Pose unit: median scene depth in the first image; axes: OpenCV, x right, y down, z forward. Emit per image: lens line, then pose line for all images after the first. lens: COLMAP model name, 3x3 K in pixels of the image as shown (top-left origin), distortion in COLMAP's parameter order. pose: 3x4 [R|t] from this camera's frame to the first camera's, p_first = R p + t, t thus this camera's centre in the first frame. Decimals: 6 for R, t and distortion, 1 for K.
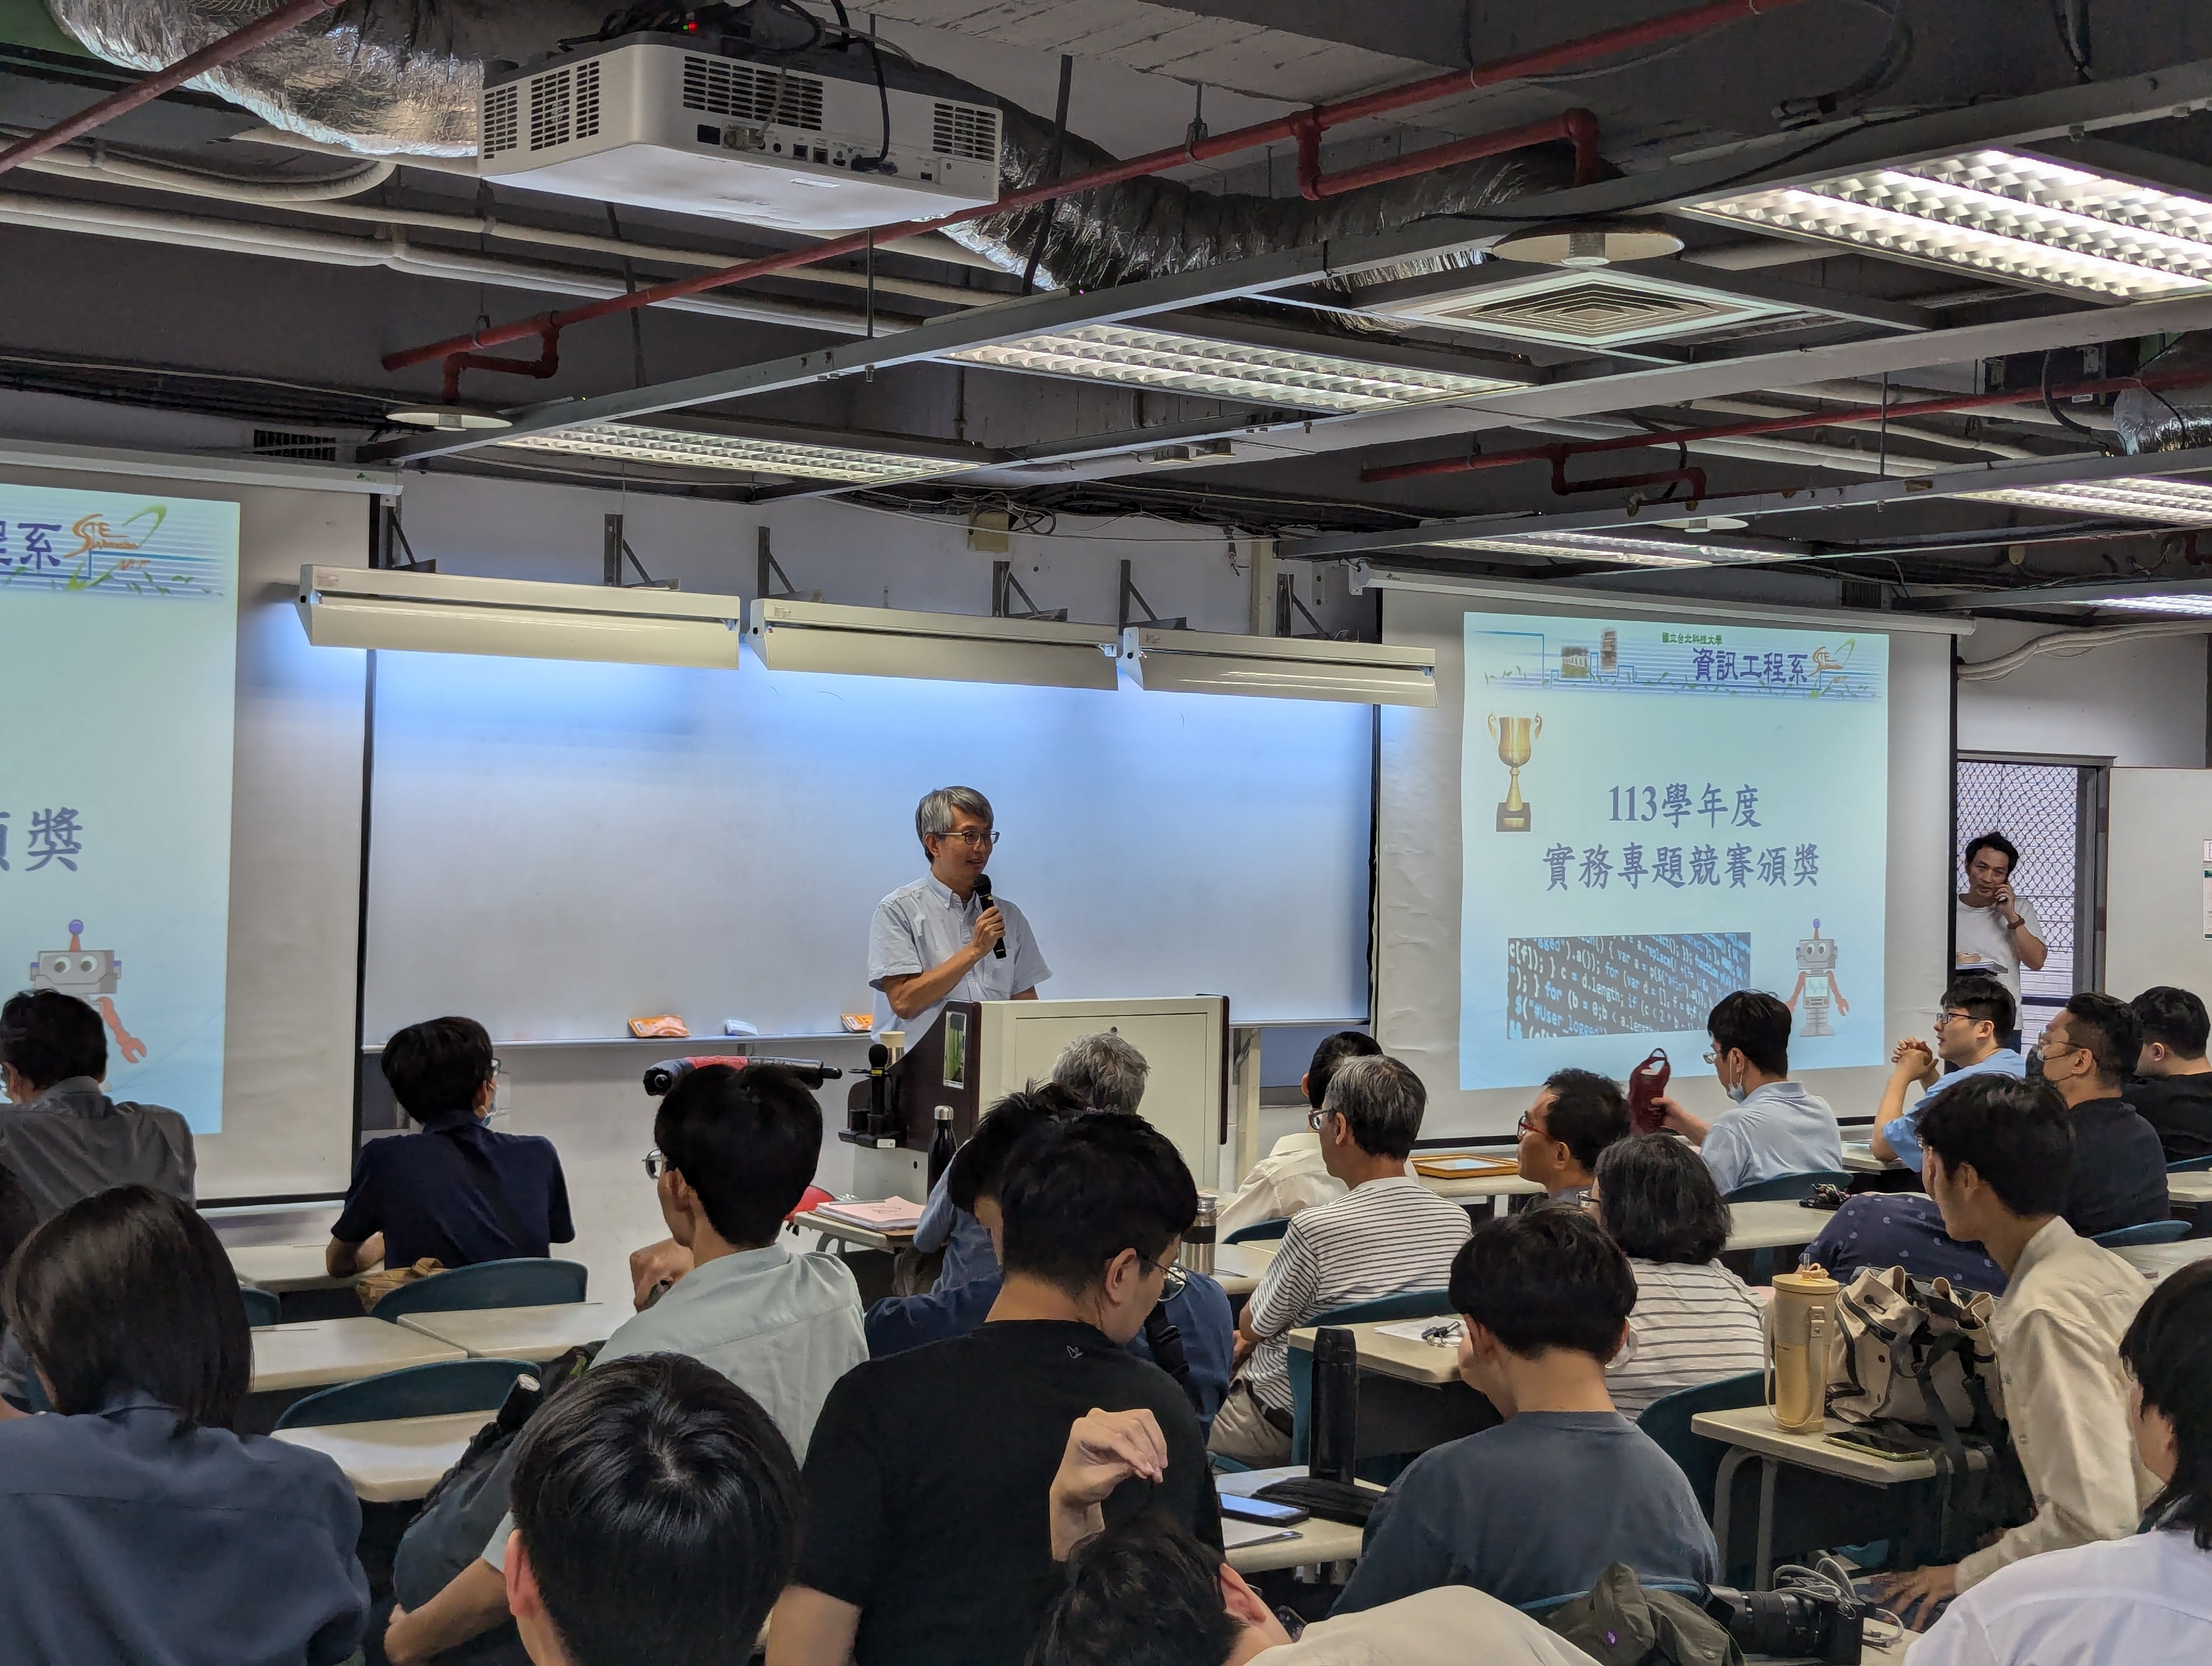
lens RADIAL K [[3024.8, 0, 1092.1], [0, 3024.8, 822.8], [0, 0, 1]] dist [0.052462, 0.000000]
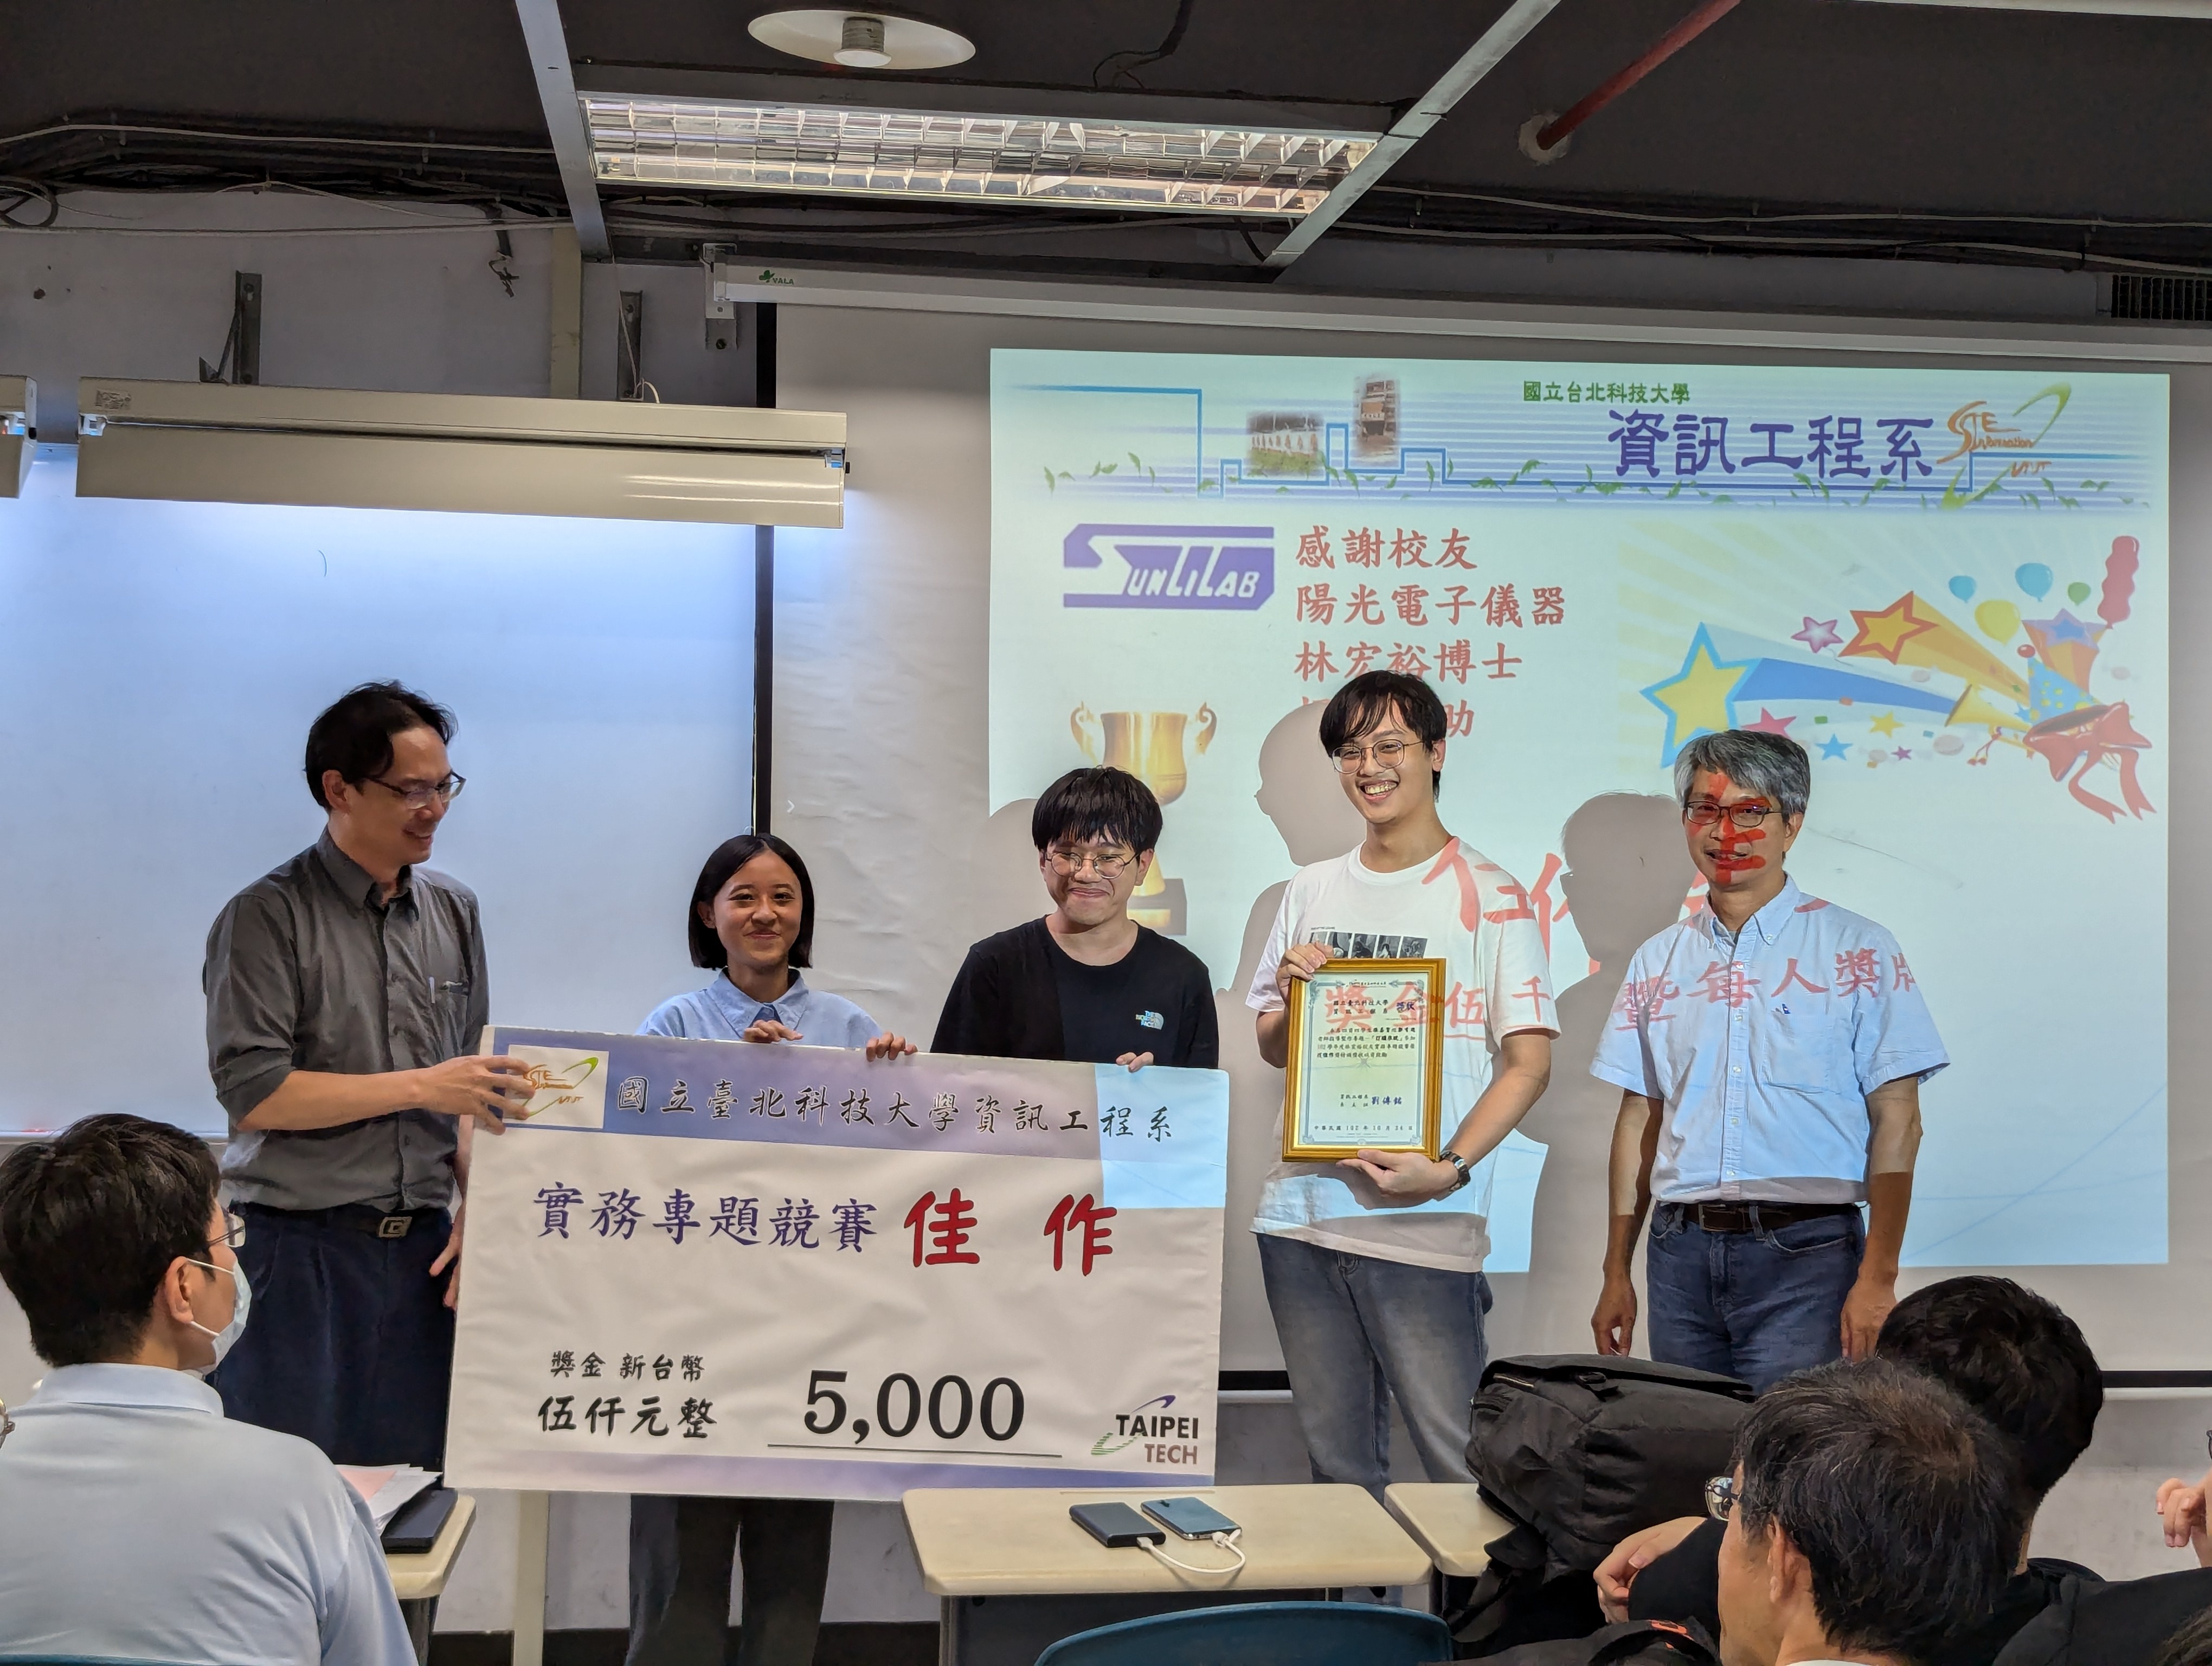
lens RADIAL K [[3024.8, 0, 1151.9], [0, 3024.8, 843.0], [0, 0, 1]] dist [0.052462, 0.000000]
pose [[0.886878, 0.002003, -0.462000, 0.388444], [-0.001040, 0.999997, 0.002338, 0.013177], [0.462003, -0.001593, 0.886877, 0.562113]]
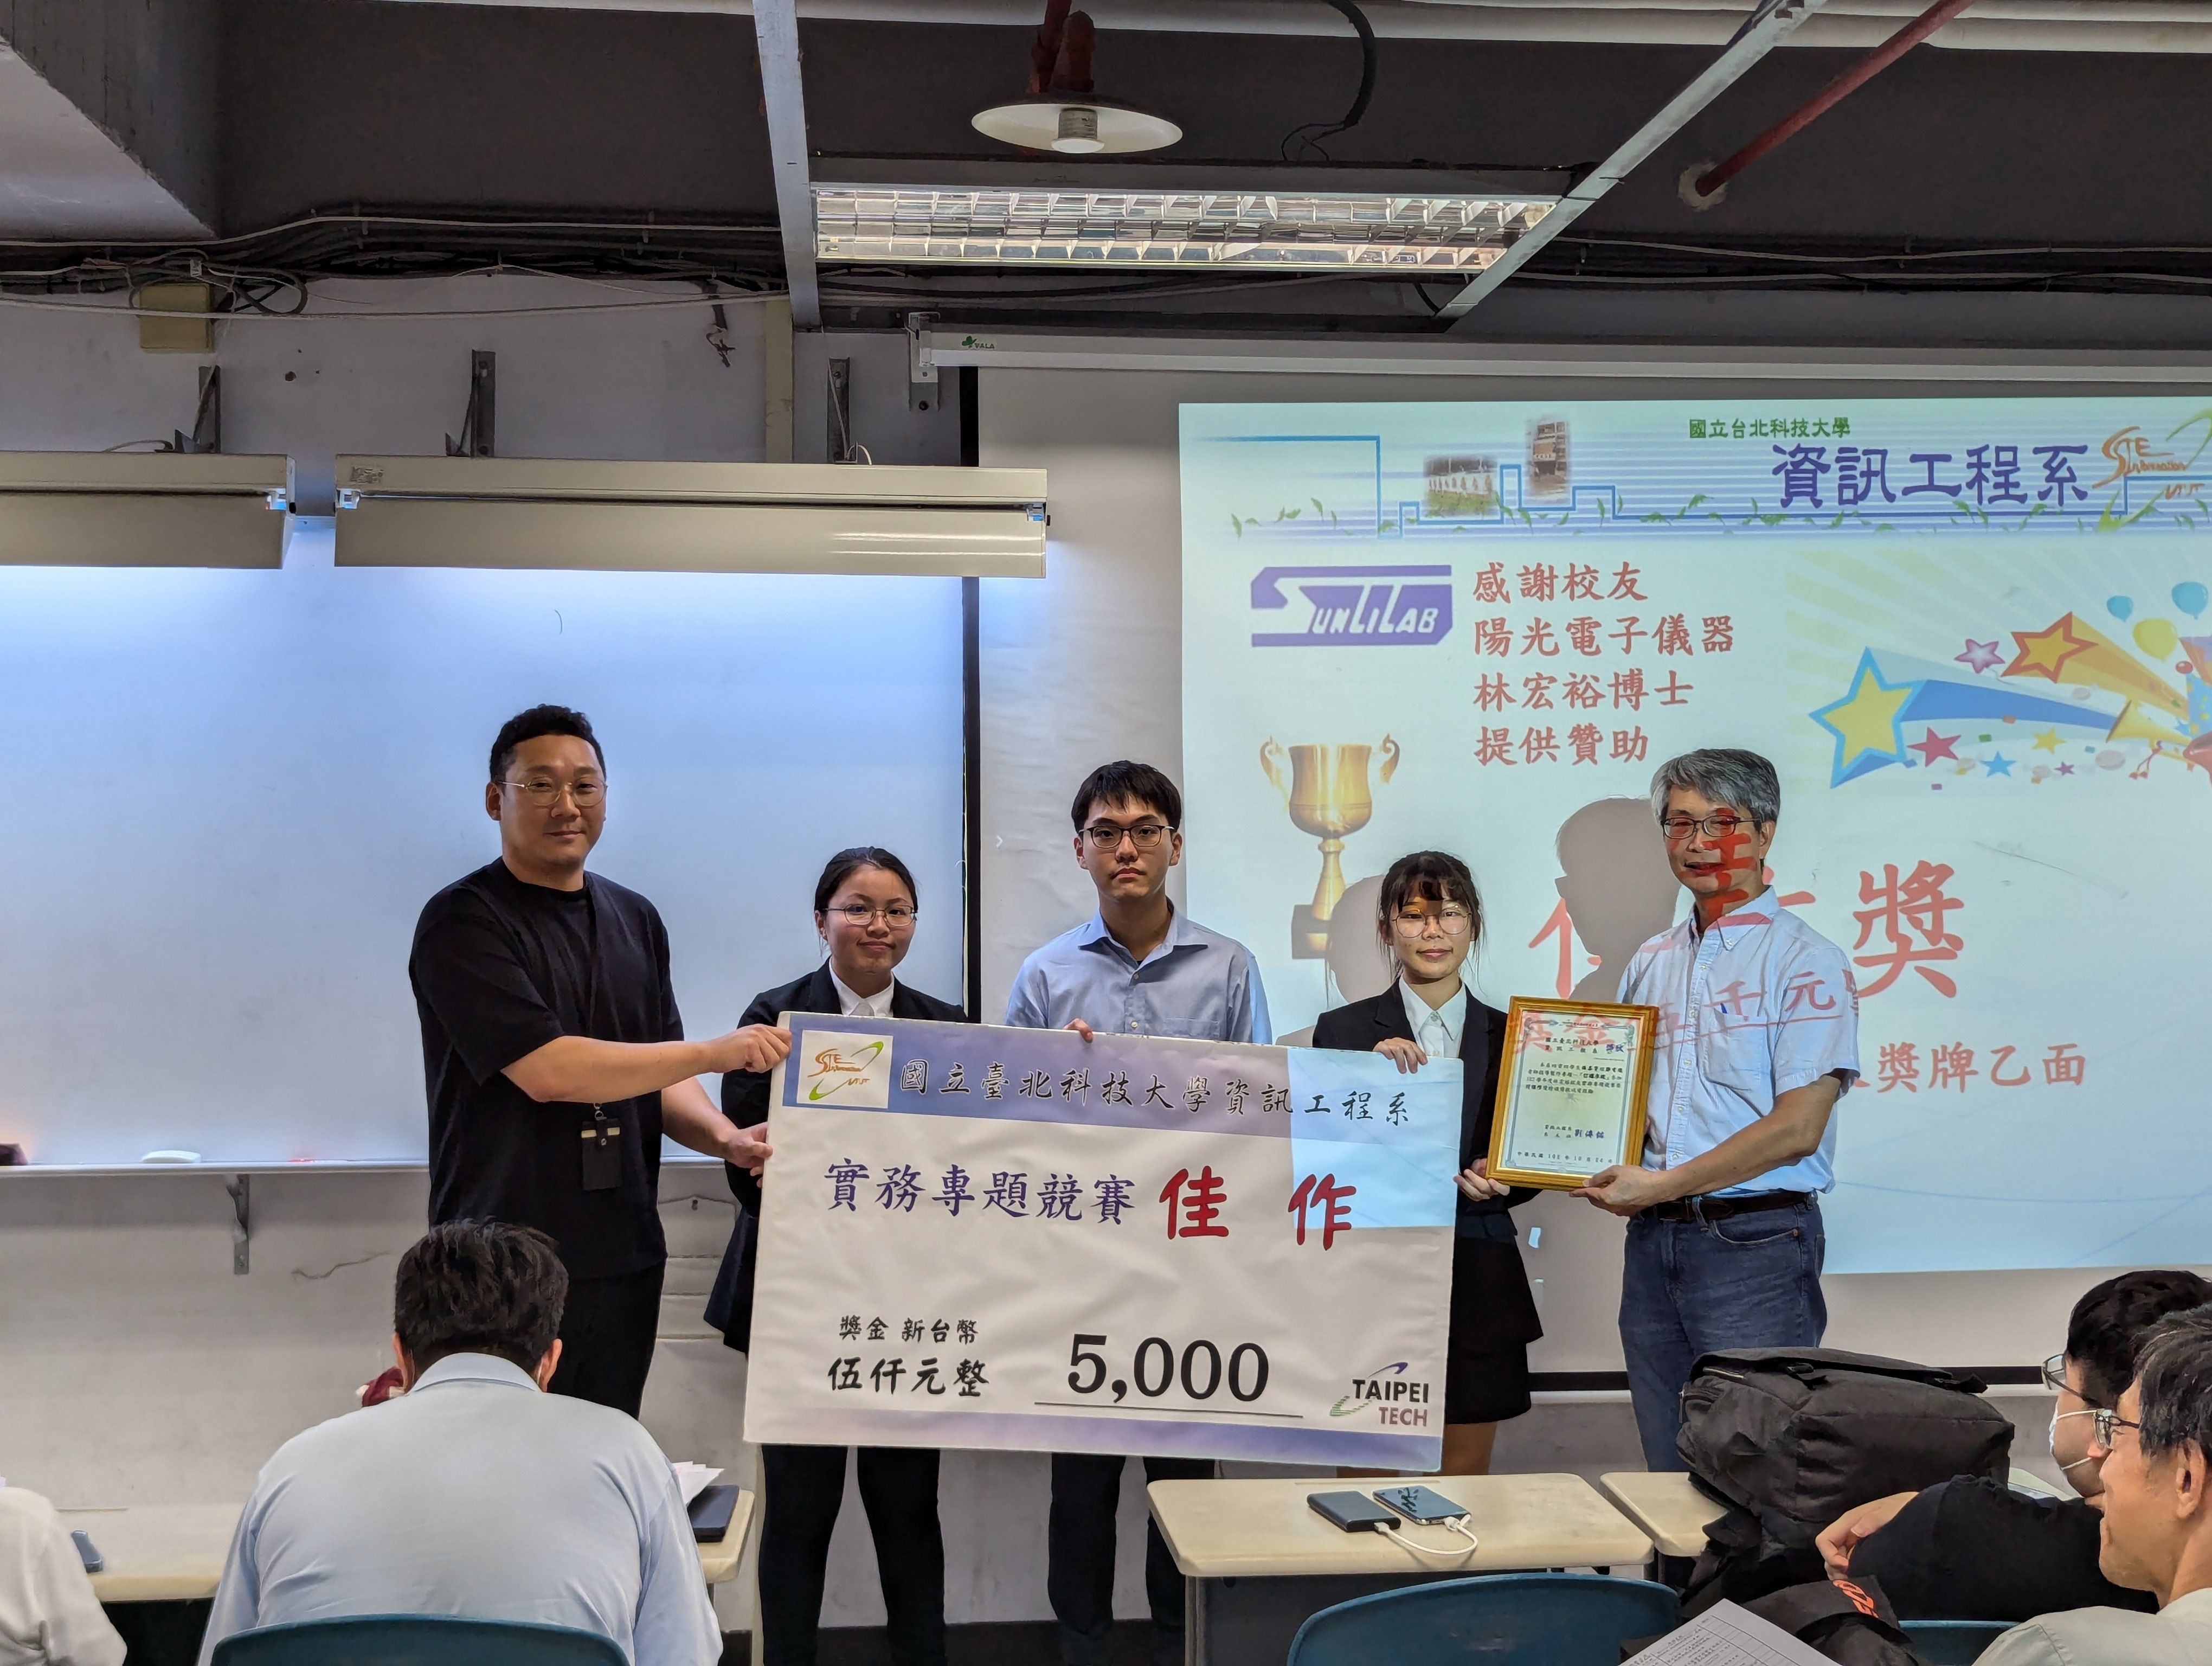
lens RADIAL K [[3024.8, 0, 1141.8], [0, 3024.8, 833.0], [0, 0, 1]] dist [0.052462, 0.000000]
pose [[0.864905, -0.022215, -0.501444, 0.390533], [0.018502, 0.999752, -0.012379, 0.013979], [0.501595, 0.001429, 0.865102, 0.533697]]
